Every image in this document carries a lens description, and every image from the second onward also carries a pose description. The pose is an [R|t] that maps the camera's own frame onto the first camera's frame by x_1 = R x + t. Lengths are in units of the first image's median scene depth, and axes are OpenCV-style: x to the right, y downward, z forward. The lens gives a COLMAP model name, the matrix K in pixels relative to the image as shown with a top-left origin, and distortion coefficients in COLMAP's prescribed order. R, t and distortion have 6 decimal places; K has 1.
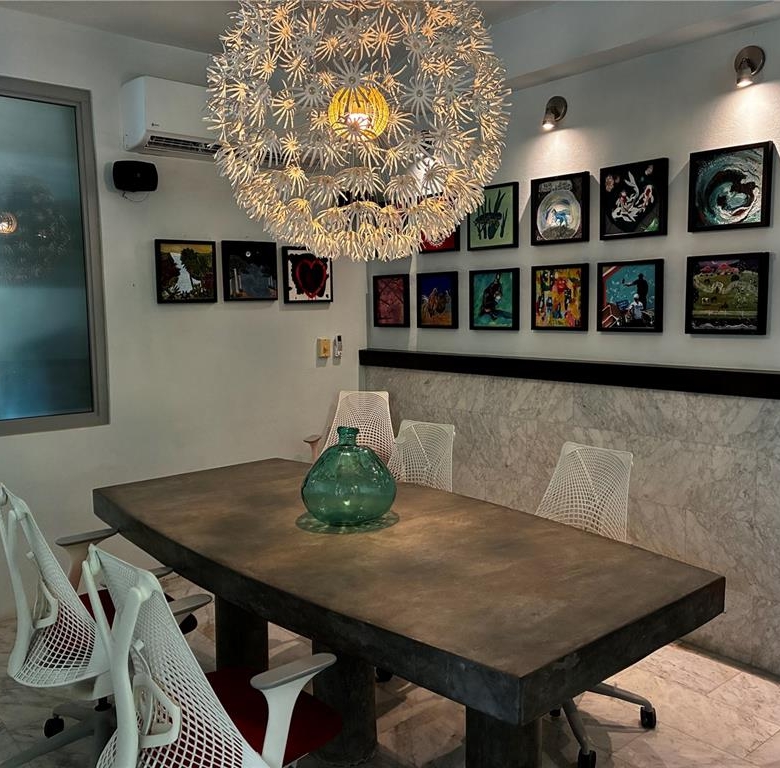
lens RADIAL K [[779.6, 0, 387.7], [0, 779.6, 385.8], [0, 0, 1]] dist [0.029420, 0.000000]
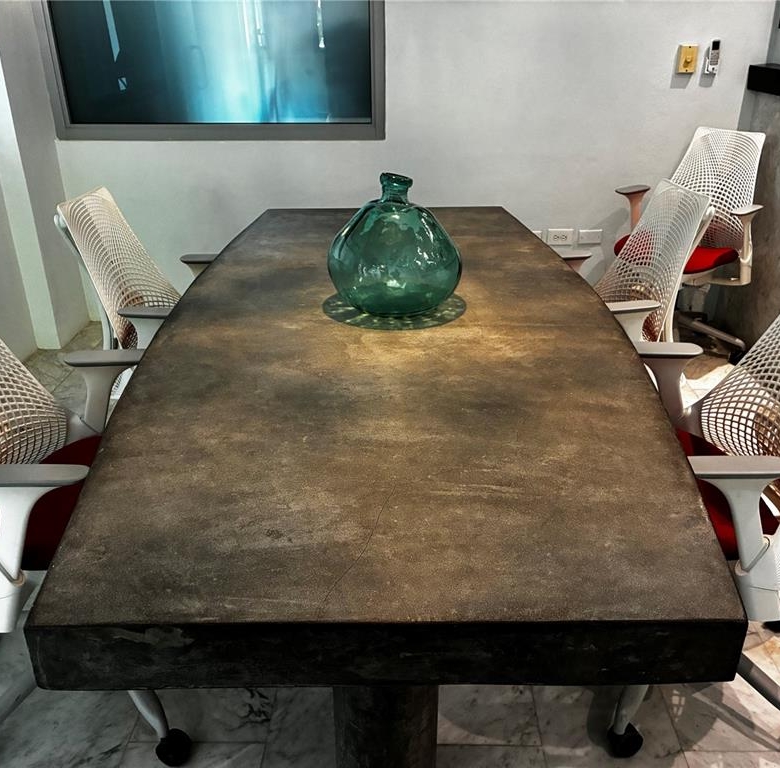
lens RADIAL K [[779.6, 0, 391.5], [0, 779.6, 384.2], [0, 0, 1]] dist [0.029420, 0.000000]
pose [[0.760893, 0.288699, -0.581114, 0.396626], [-0.076280, 0.929157, 0.361729, -0.024035], [0.644378, -0.230910, 0.729012, 0.455646]]
